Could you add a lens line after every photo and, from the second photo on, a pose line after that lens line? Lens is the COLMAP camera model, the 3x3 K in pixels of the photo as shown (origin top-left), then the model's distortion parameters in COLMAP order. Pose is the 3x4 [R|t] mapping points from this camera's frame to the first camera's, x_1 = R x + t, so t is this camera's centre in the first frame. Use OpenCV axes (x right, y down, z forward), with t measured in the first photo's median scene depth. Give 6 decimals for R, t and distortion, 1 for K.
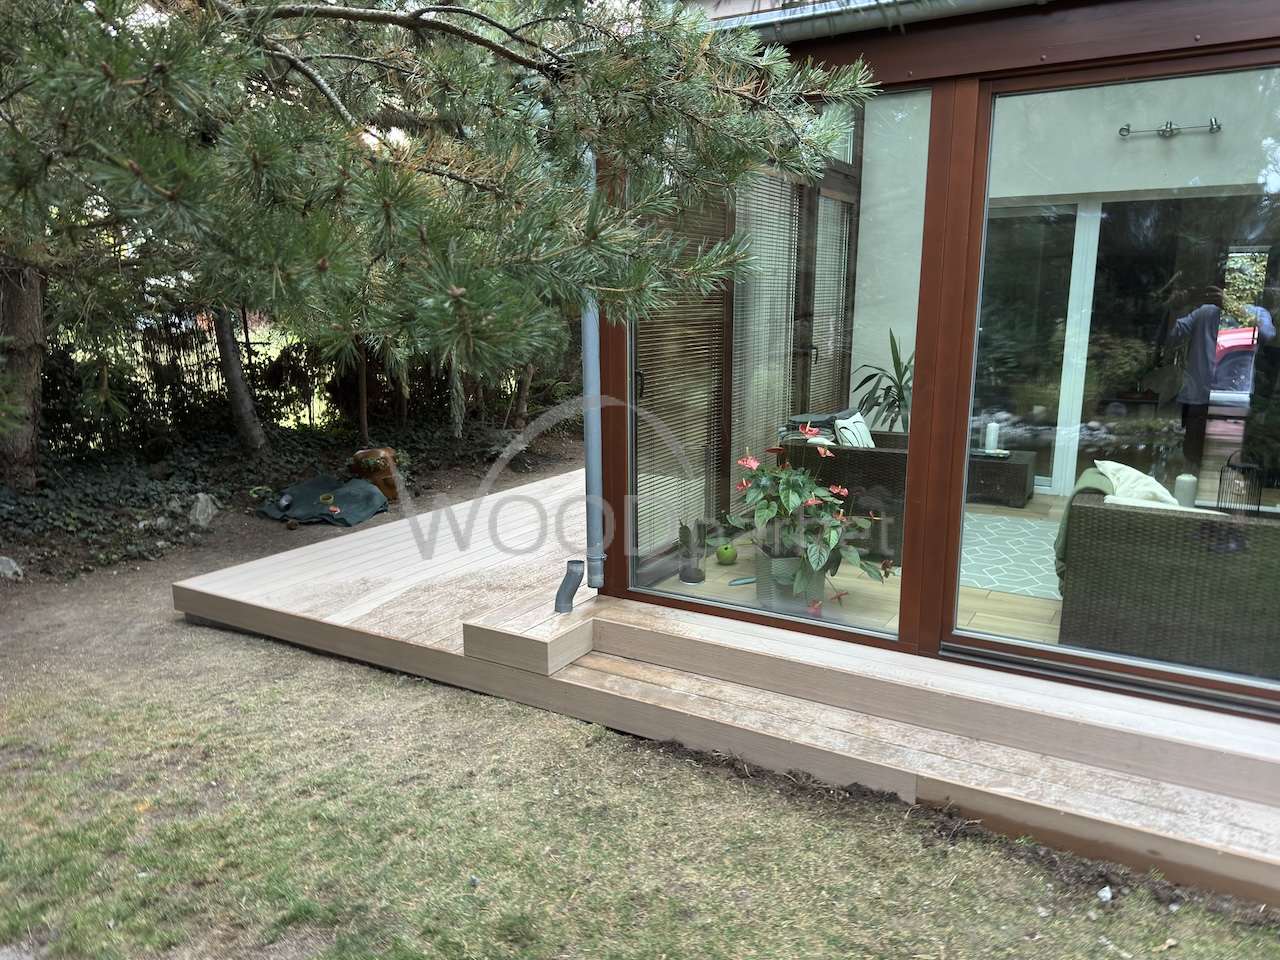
lens RADIAL K [[884.9, 0, 640.0], [0, 884.9, 480.0], [0, 0, 1]] dist [0.060184, -0.077512]
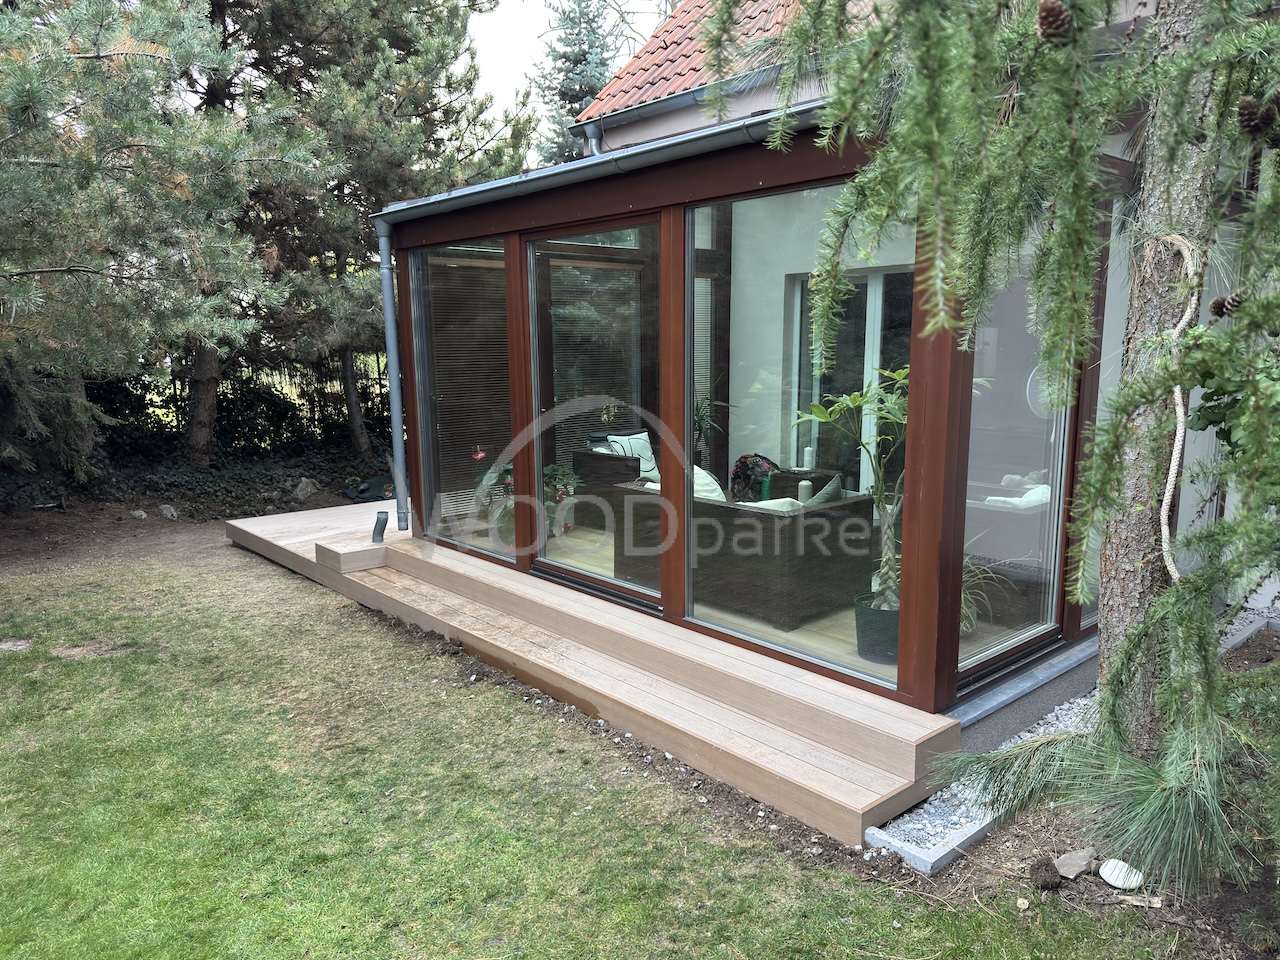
lens RADIAL K [[884.9, 0, 640.0], [0, 884.9, 480.0], [0, 0, 1]] dist [0.060184, -0.077512]
pose [[0.947588, 0.043569, -0.316510, 1.010197], [-0.055616, 0.998027, -0.029125, 0.060180], [0.314617, 0.045201, 0.948142, -0.474864]]
